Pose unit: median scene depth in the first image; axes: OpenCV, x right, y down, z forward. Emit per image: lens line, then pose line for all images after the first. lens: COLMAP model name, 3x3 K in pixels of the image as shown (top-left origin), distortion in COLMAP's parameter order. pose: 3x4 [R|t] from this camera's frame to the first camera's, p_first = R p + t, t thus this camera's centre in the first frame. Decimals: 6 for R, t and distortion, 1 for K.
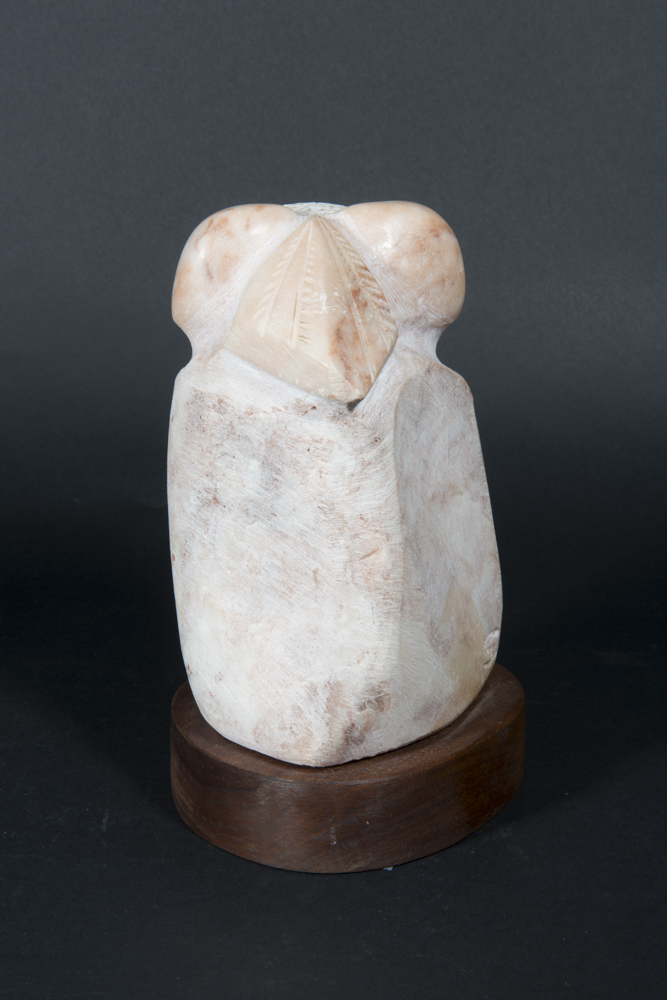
lens RADIAL K [[1683.2, 0, 332.7], [0, 1683.2, 497.7], [0, 0, 1]] dist [0.113649, 0.000000]
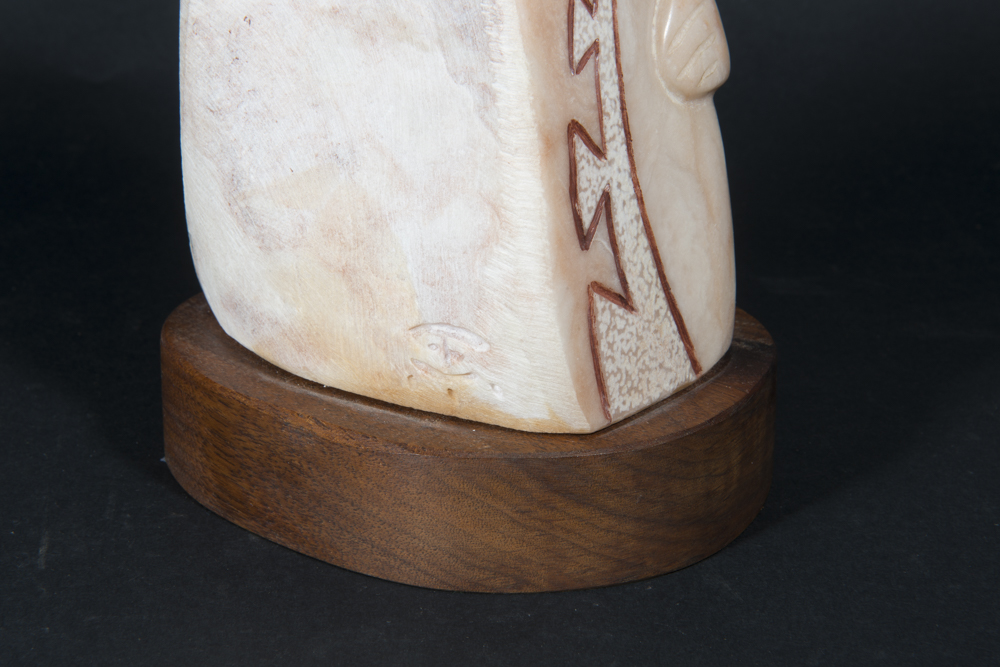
lens RADIAL K [[1900.0, 0, 500.5], [0, 1900.0, 335.2], [0, 0, 1]] dist [0.089017, 0.000000]
pose [[0.993380, -0.013879, 0.114035, -0.029809], [0.001429, 0.994091, 0.108539, 0.024089], [-0.114867, -0.107657, 0.987530, 0.191410]]
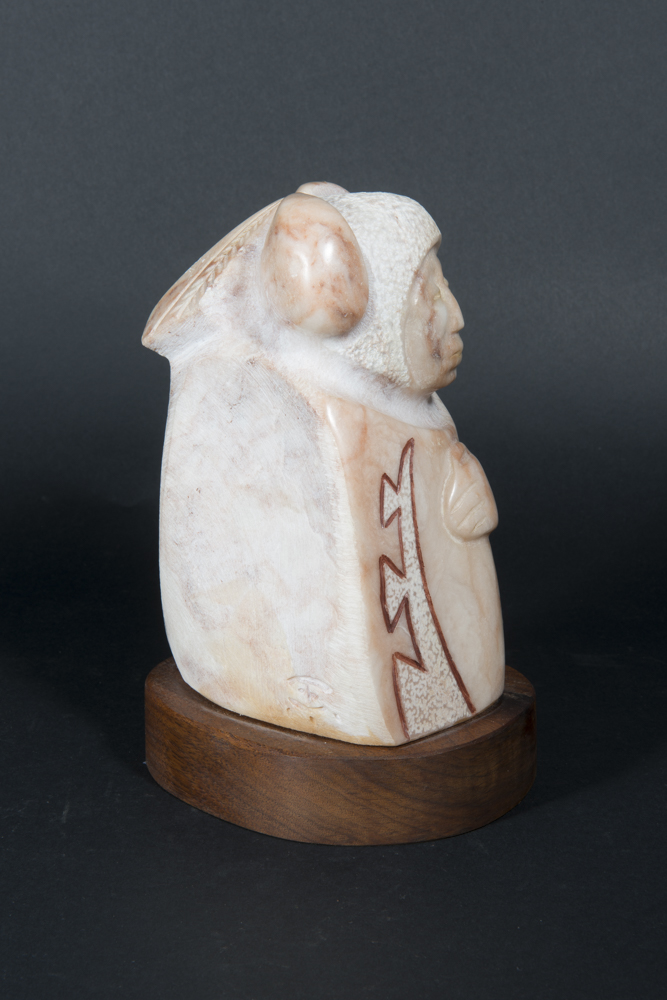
lens RADIAL K [[1797.3, 0, 325.7], [0, 1797.3, 498.0], [0, 0, 1]] dist [0.102717, 0.000000]
pose [[0.999964, 0.008485, -0.000314, 0.010653], [-0.008487, 0.999941, -0.006732, 0.007328], [0.000257, 0.006734, 0.999977, -0.038081]]
